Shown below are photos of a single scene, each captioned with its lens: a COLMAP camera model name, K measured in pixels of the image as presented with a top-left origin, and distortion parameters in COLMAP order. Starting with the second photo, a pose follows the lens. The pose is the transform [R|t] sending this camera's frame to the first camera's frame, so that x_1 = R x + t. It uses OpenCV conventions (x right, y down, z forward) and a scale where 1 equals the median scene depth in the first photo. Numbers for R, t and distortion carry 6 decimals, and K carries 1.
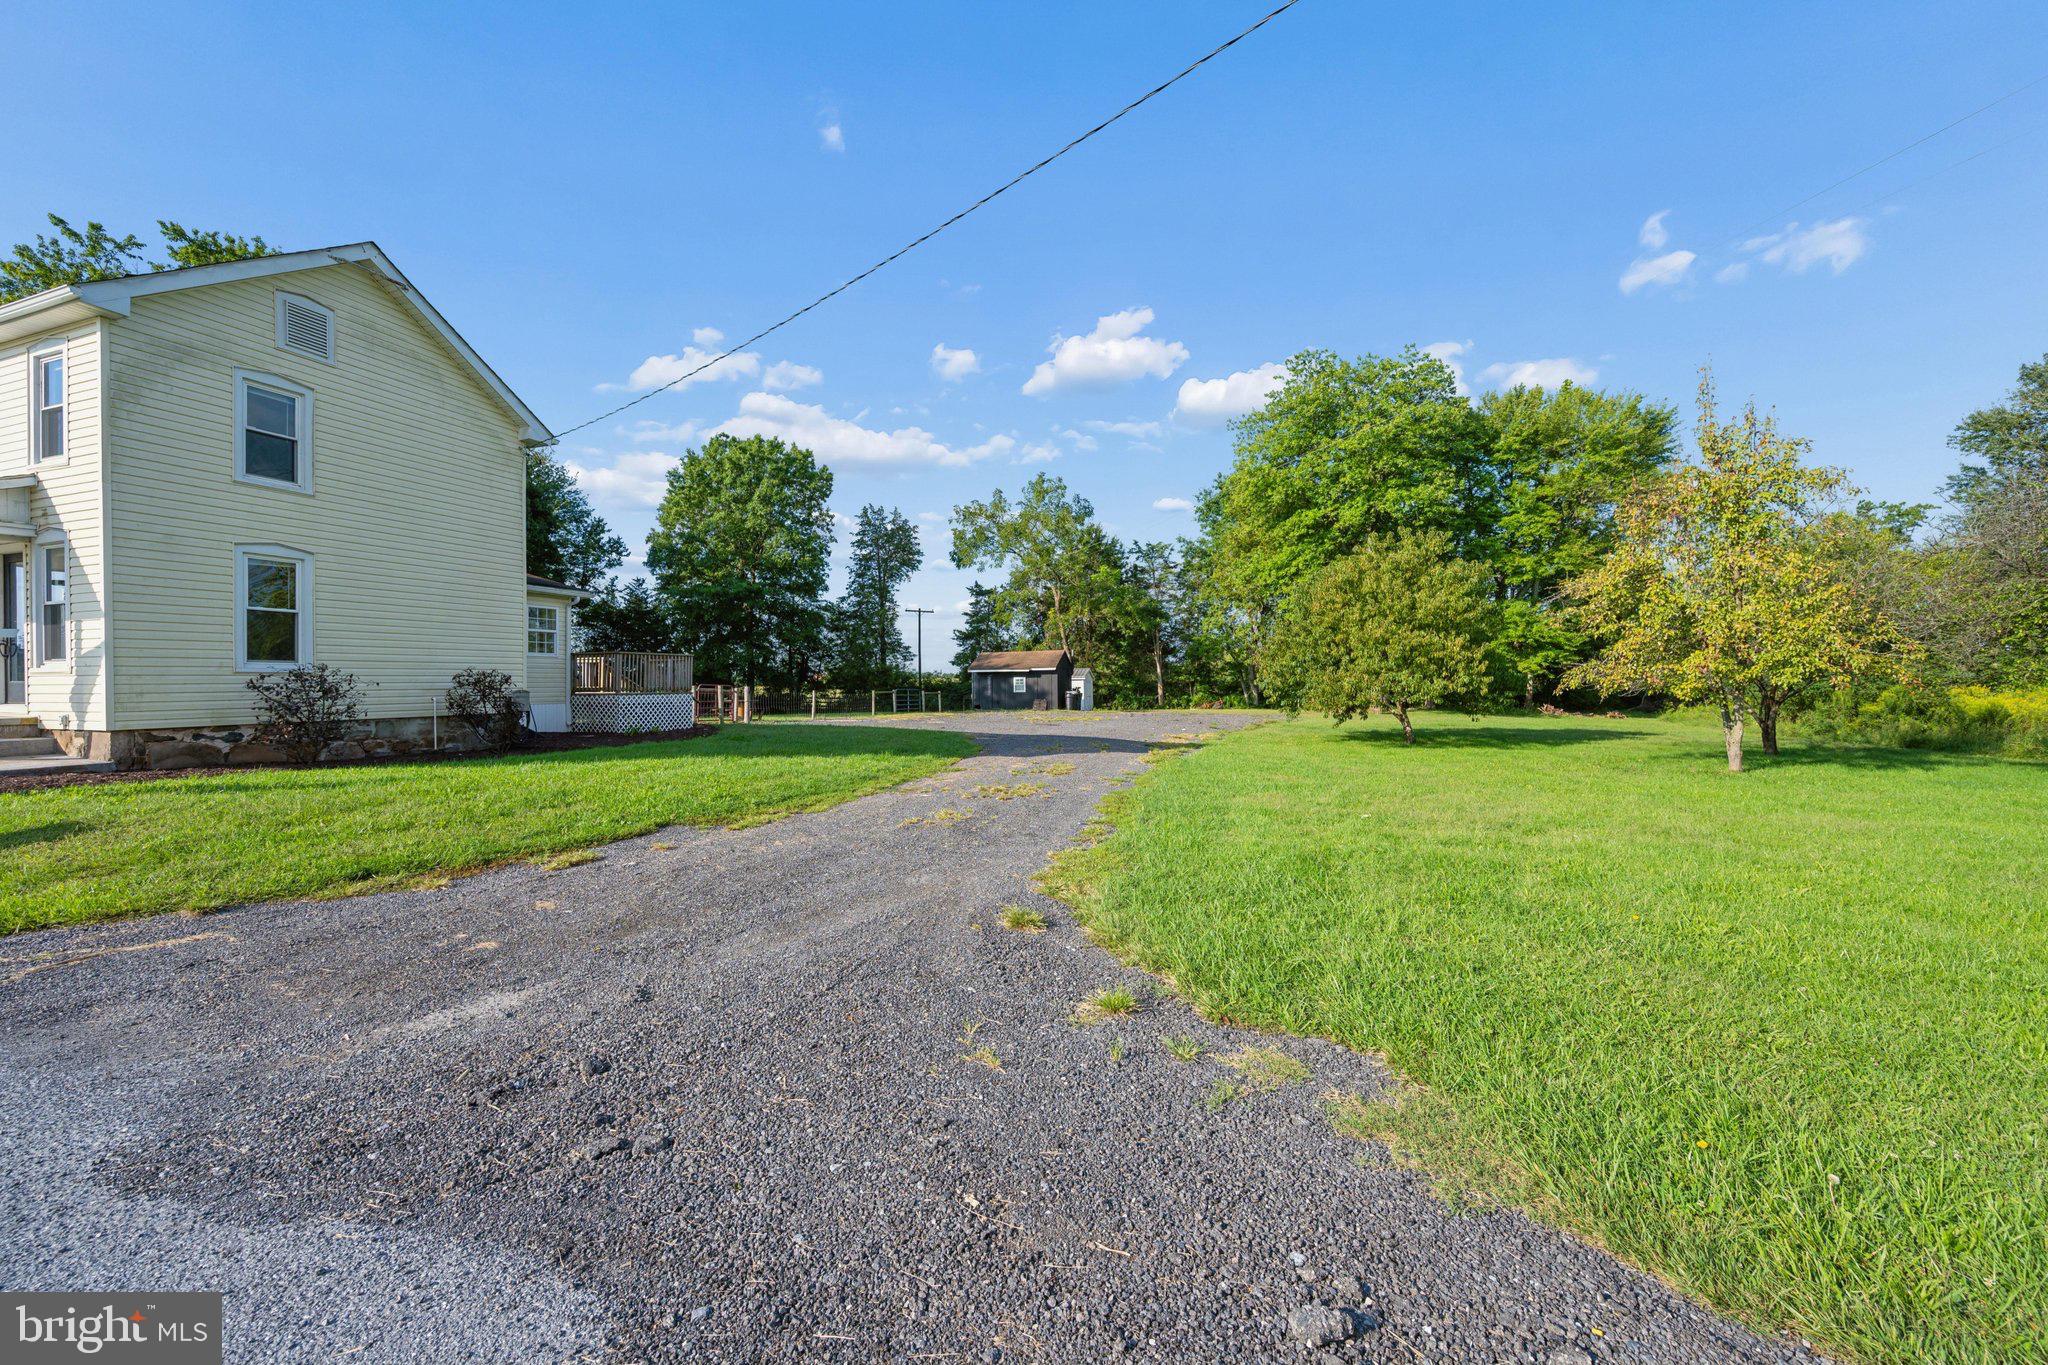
lens RADIAL K [[736.4, 0, 1024.0], [0, 736.4, 682.5], [0, 0, 1]] dist [0.000261, 0.000001]
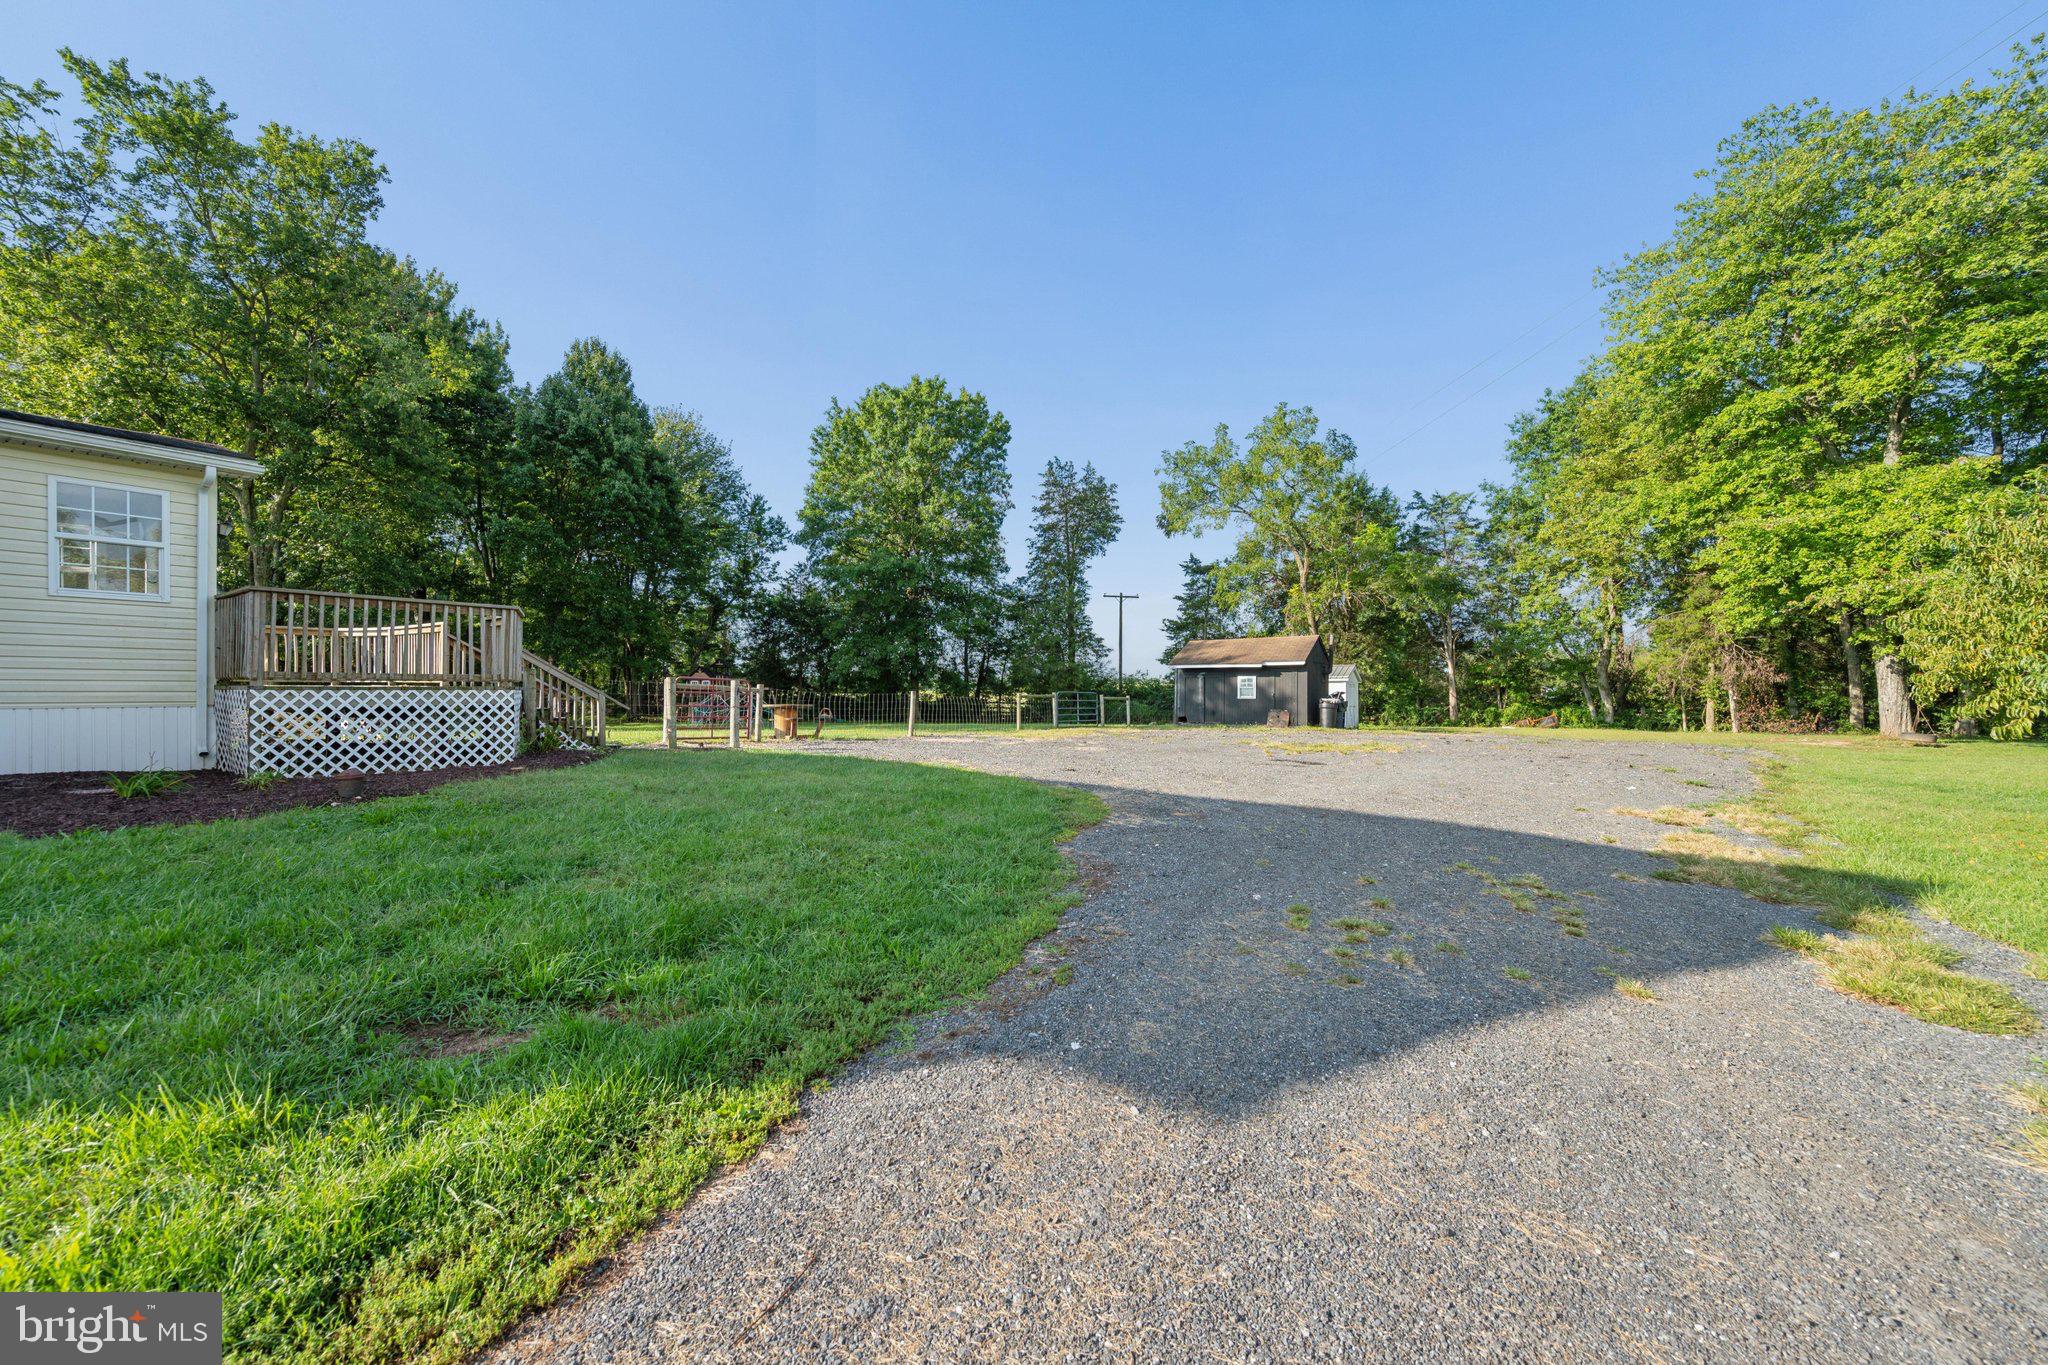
lens RADIAL K [[766.5, 0, 1050.2], [0, 766.5, 689.6], [0, 0, 1]] dist [0.000559, 0.000040]
pose [[0.965379, 0.010415, -0.260642, 0.002208], [-0.010104, 0.999946, 0.002530, 0.003484], [0.260654, 0.000191, 0.965432, 0.200597]]
